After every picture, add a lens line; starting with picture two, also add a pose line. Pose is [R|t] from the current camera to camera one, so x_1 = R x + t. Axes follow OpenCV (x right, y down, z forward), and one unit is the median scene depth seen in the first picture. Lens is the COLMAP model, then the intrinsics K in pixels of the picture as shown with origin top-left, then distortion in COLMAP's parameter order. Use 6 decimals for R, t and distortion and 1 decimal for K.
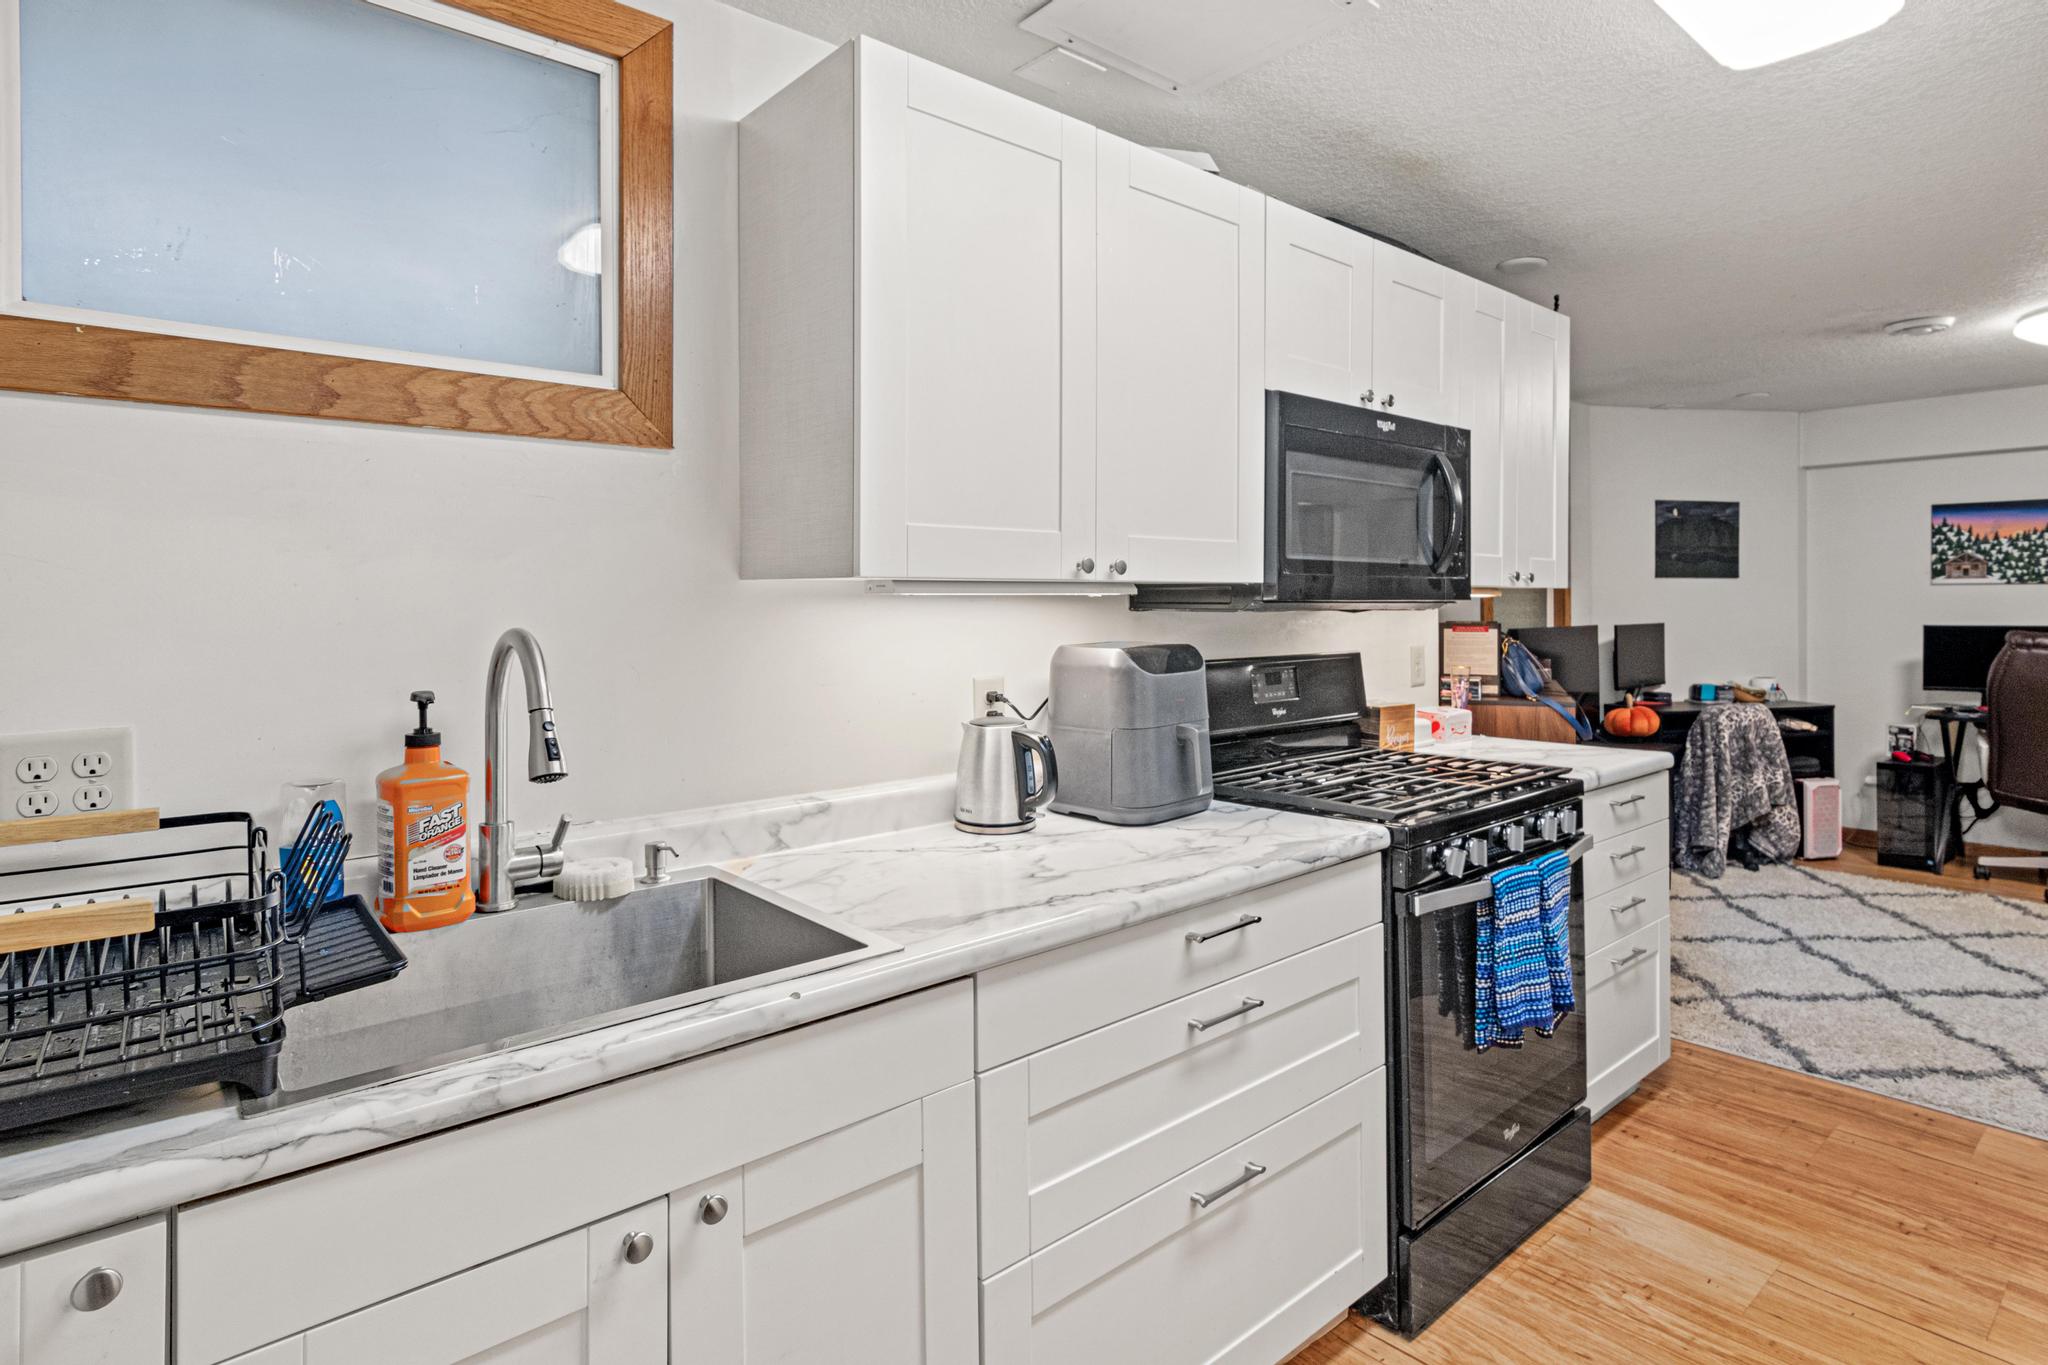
lens RADIAL K [[1064.4, 0, 1083.9], [0, 1064.4, 602.0], [0, 0, 1]] dist [0.000607, 0.002572]
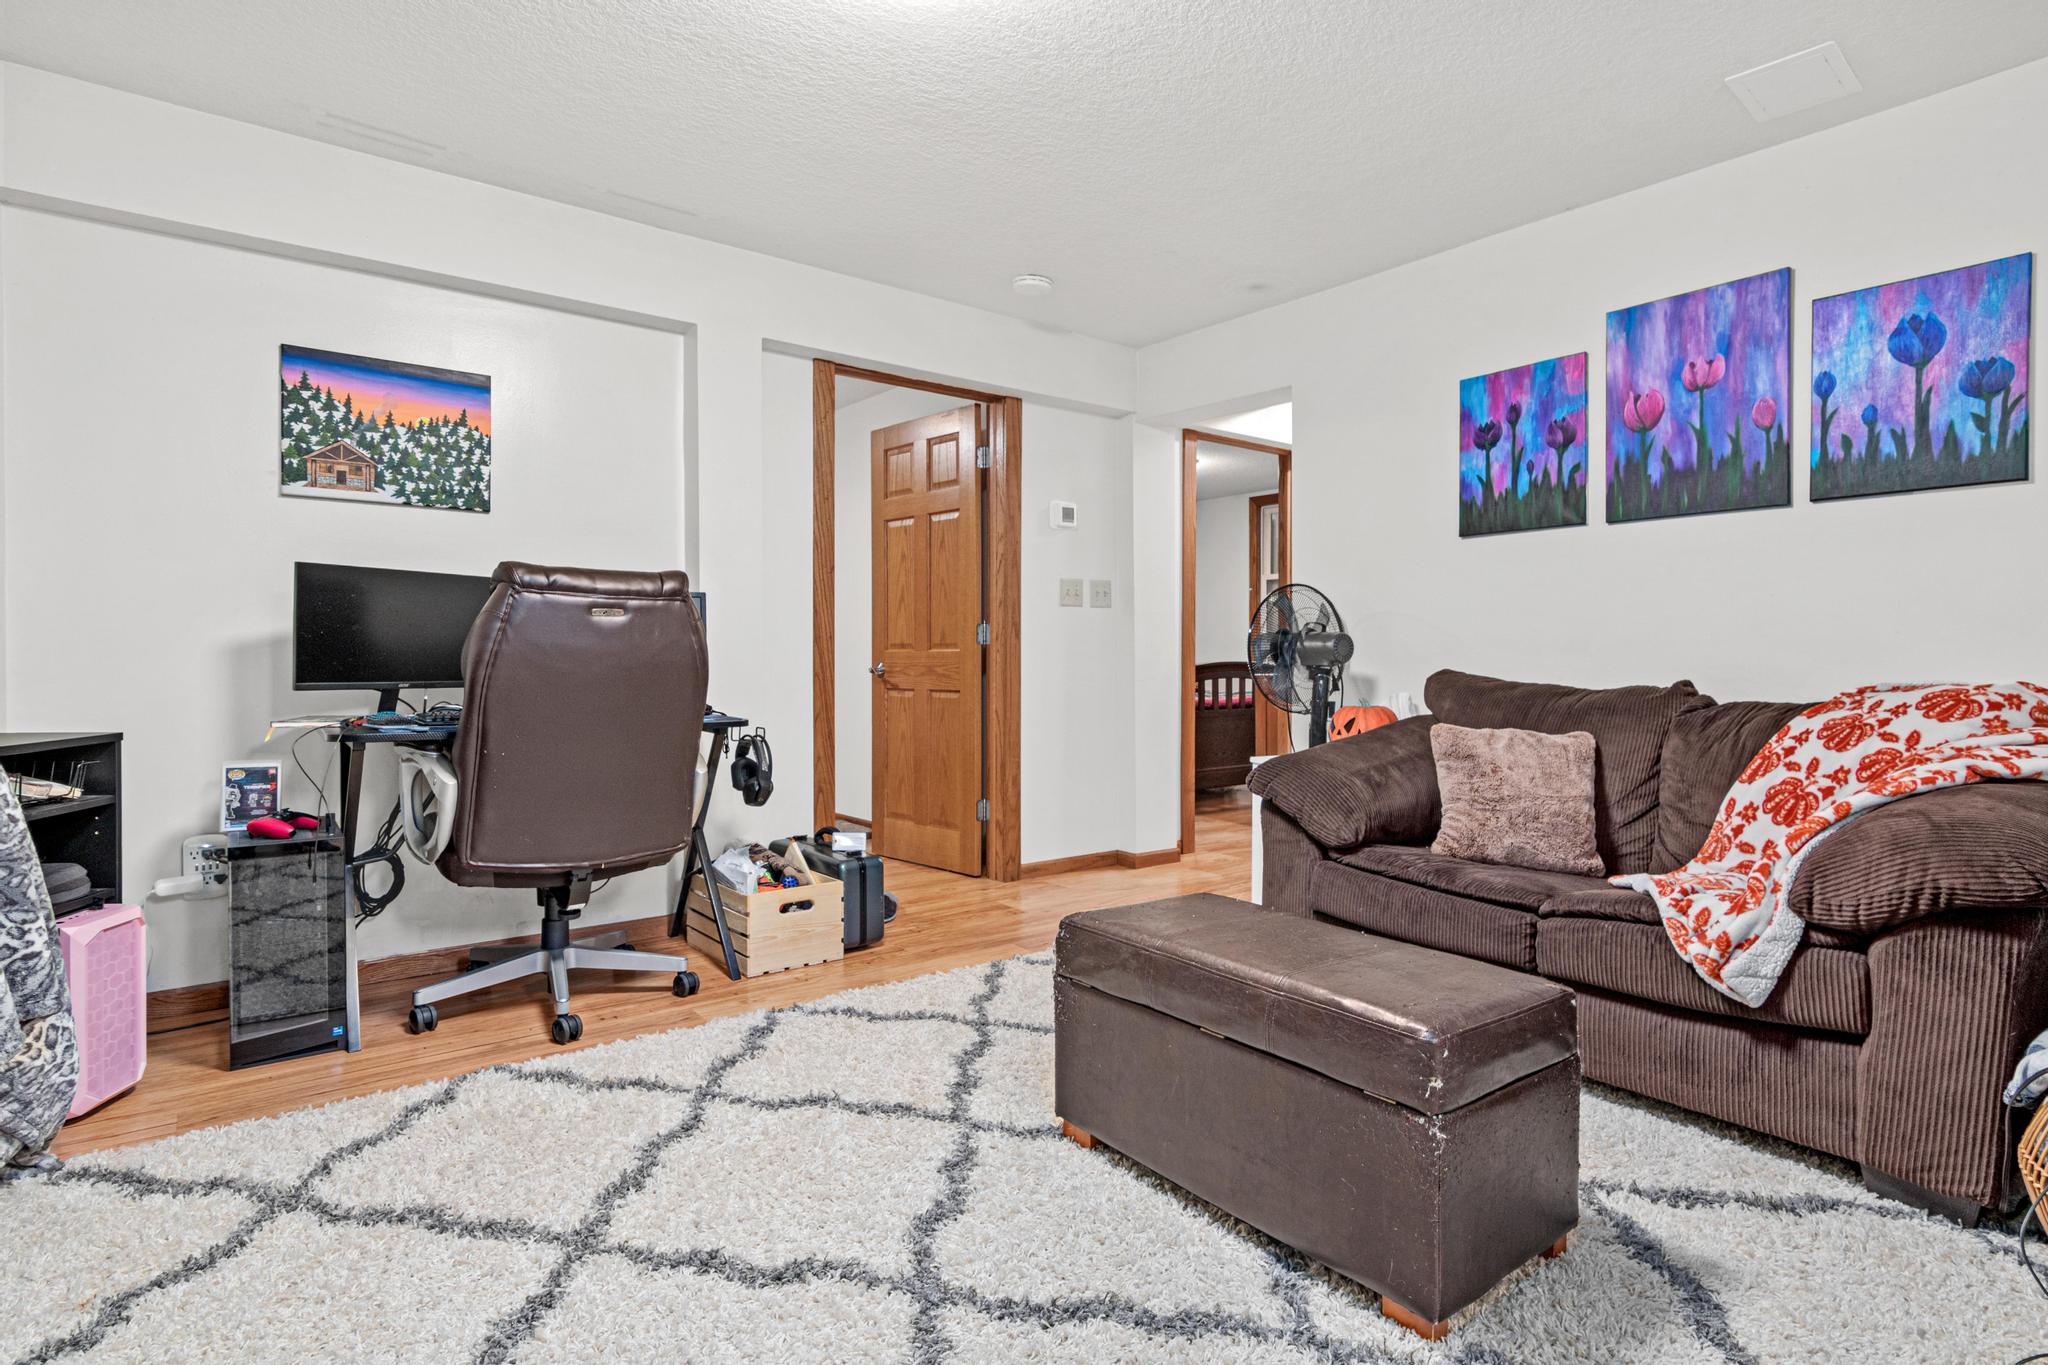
lens RADIAL K [[1064.4, 0, 1026.0], [0, 1064.4, 666.1], [0, 0, 1]] dist [0.000607, 0.002572]
pose [[0.083547, -0.001435, 0.996503, 0.309349], [0.000000, 0.999999, 0.001440, 0.069806], [-0.996504, -0.000121, 0.083547, 0.607002]]
